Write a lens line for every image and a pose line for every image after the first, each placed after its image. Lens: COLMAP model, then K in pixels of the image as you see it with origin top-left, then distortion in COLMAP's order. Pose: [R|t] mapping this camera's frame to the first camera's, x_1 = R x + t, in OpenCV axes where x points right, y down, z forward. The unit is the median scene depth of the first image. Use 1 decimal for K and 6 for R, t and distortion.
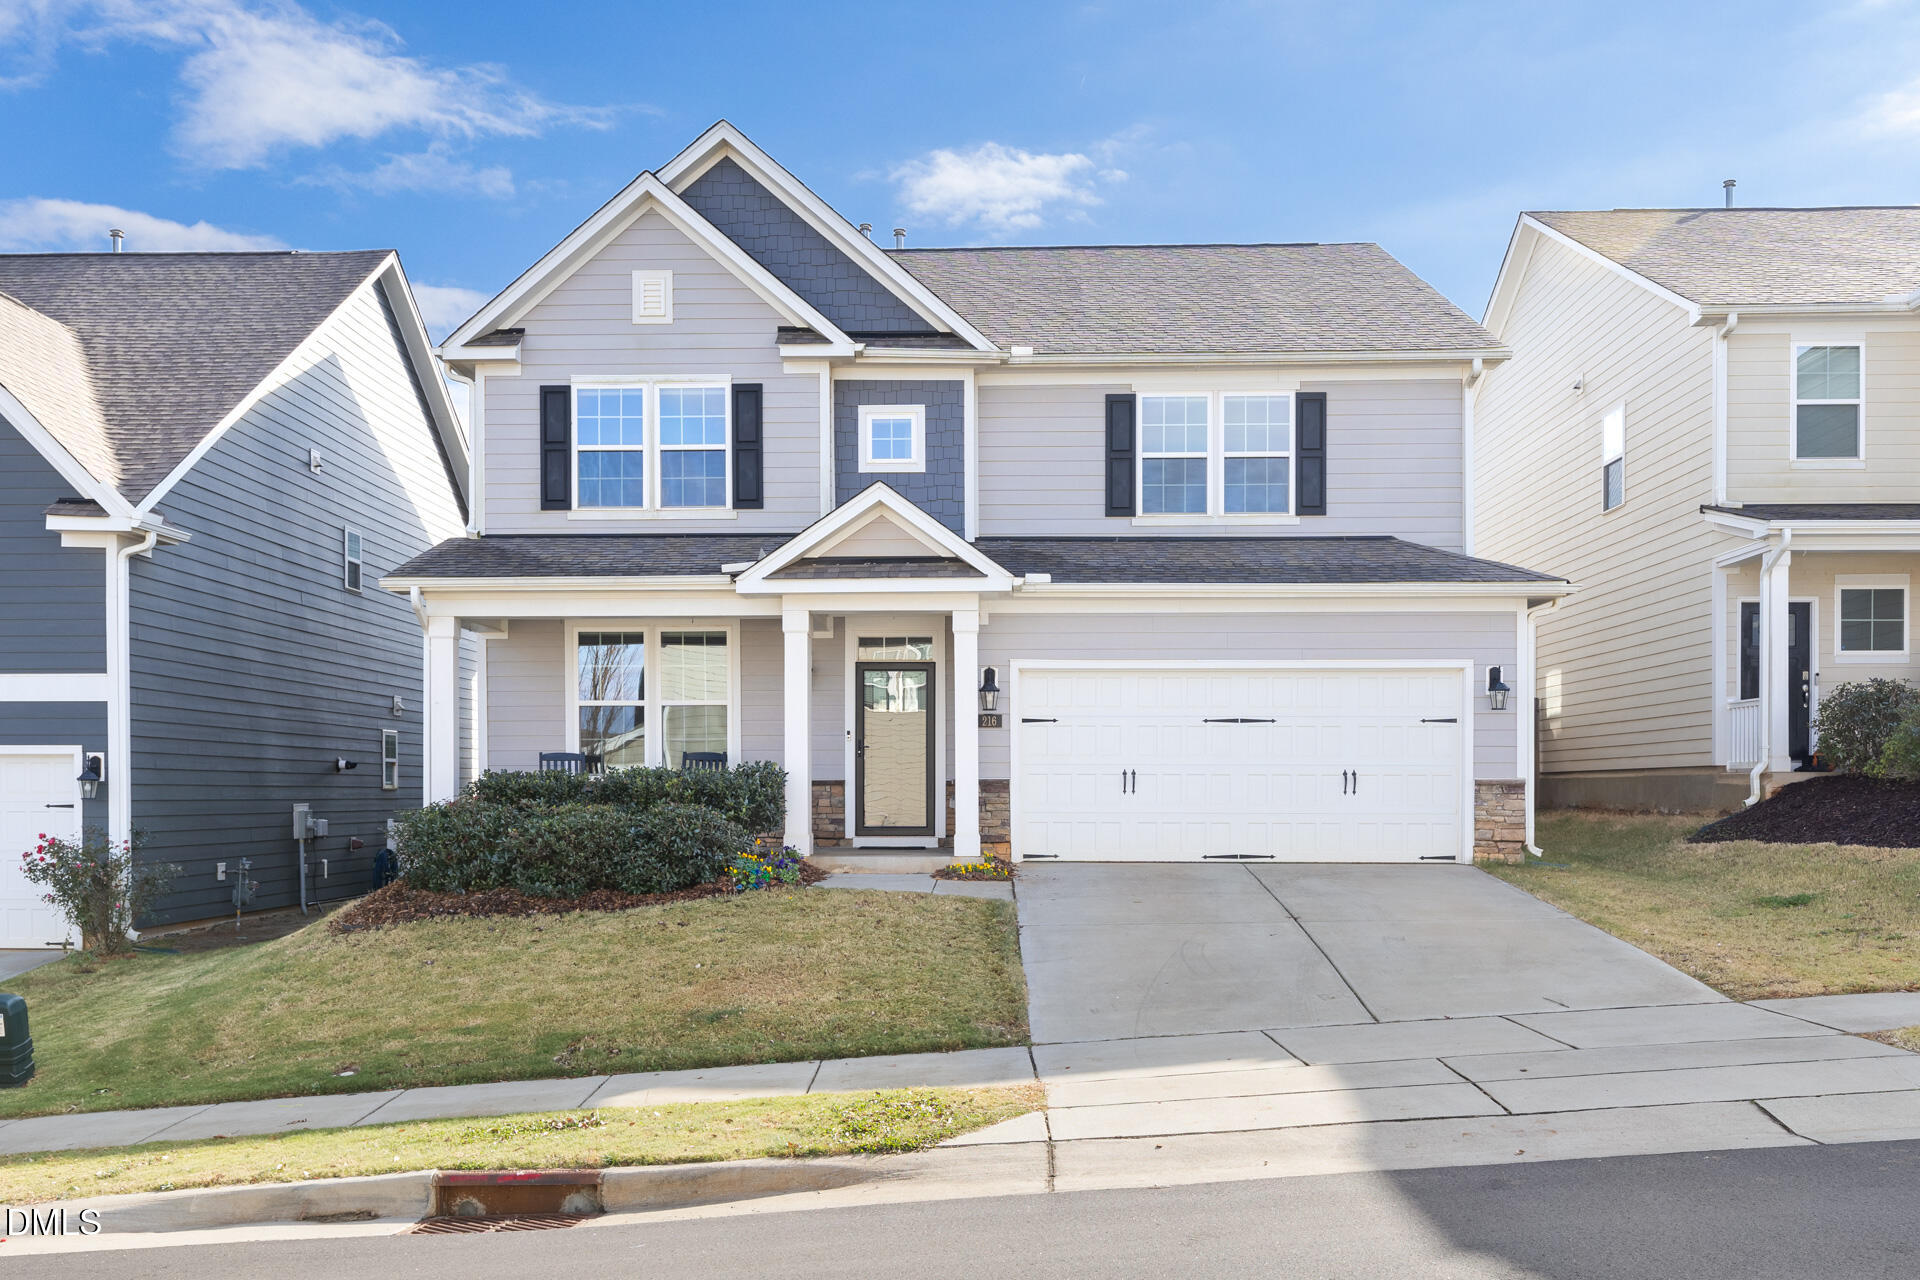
lens RADIAL K [[1443.6, 0, 960.8], [0, 1443.6, 640.5], [0, 0, 1]] dist [0.000367, 0.000089]
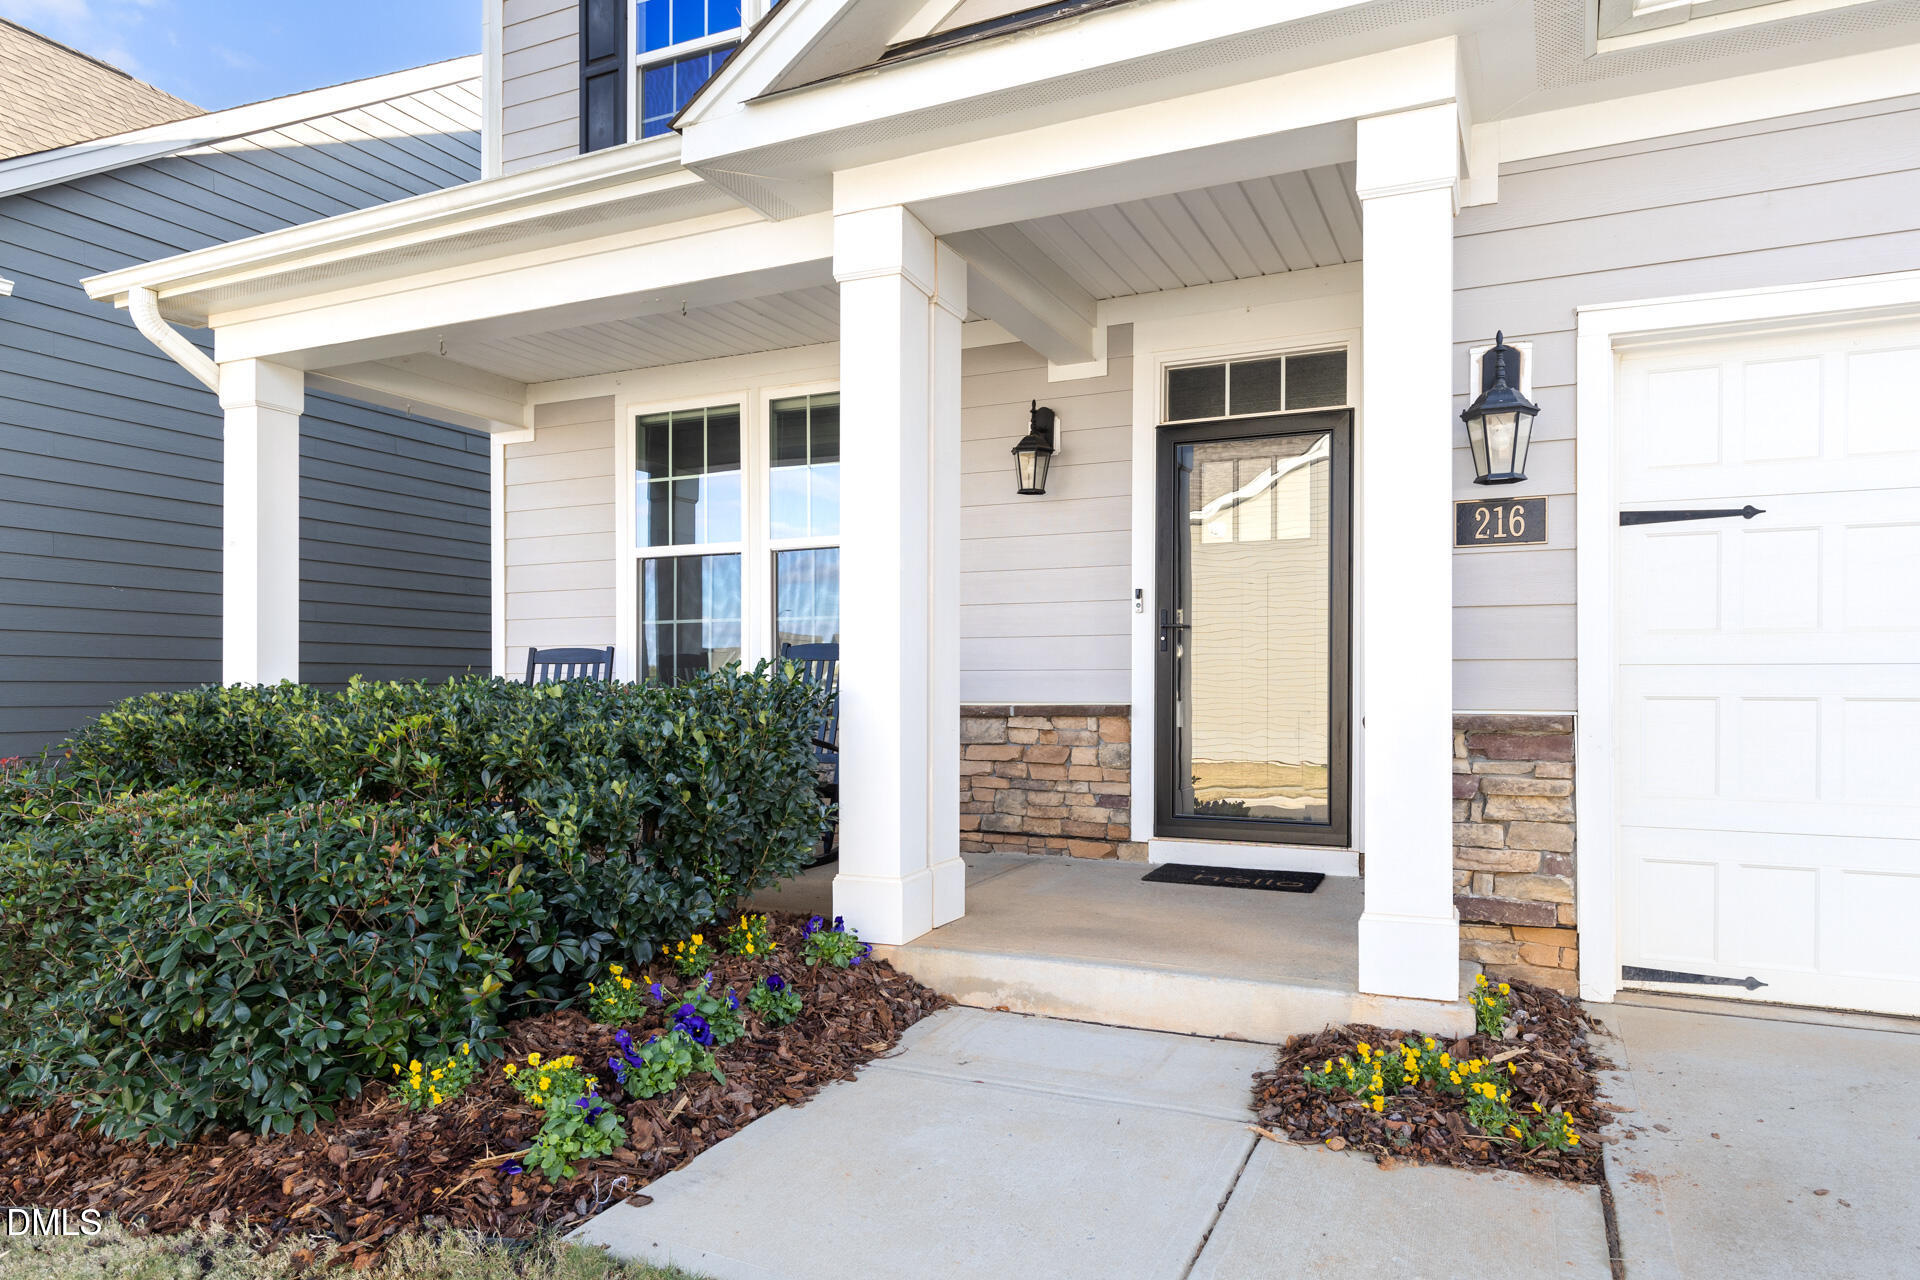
lens RADIAL K [[1174.0, 0, 988.0], [0, 1174.0, 685.7], [0, 0, 1]] dist [0.025133, 0.000827]
pose [[0.920851, 0.000025, -0.389914, 0.017696], [0.037269, 0.995416, 0.088080, 0.064176], [0.388129, -0.095640, 0.916629, 0.724694]]
